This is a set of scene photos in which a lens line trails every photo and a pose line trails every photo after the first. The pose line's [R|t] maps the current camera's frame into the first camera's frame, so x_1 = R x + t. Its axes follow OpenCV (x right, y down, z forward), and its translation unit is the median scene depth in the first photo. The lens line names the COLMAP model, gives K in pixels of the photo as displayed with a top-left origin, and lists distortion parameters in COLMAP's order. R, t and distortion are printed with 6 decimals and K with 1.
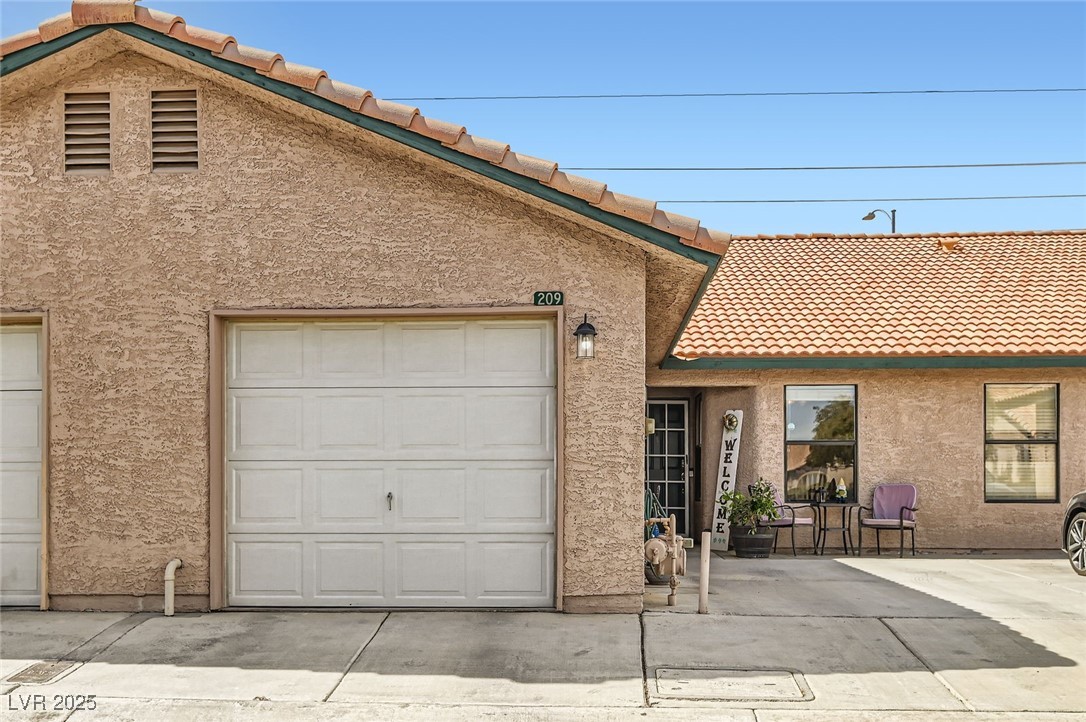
lens RADIAL K [[975.4, 0, 542.7], [0, 975.4, 357.2], [0, 0, 1]] dist [-0.000198, 0.003253]
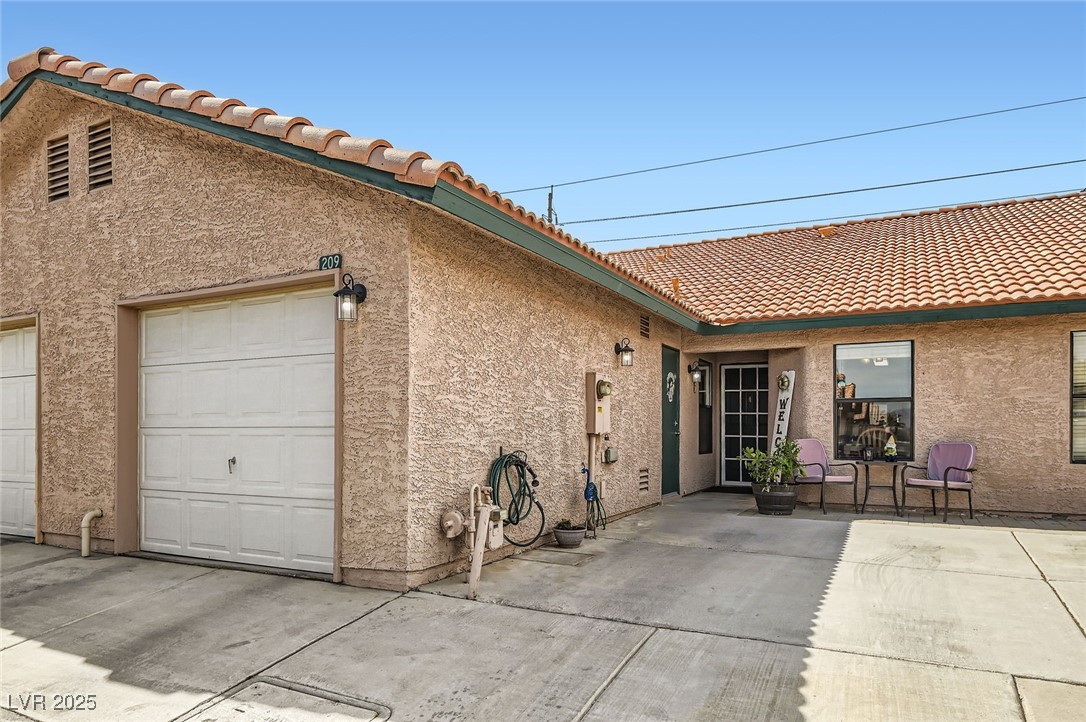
lens RADIAL K [[661.0, 0, 541.1], [0, 661.0, 369.8], [0, 0, 1]] dist [0.002516, -0.005387]
pose [[0.919106, -0.036872, -0.392282, 0.445020], [0.051239, 0.998342, 0.026212, 0.039859], [0.390665, -0.044192, 0.919471, 0.456696]]
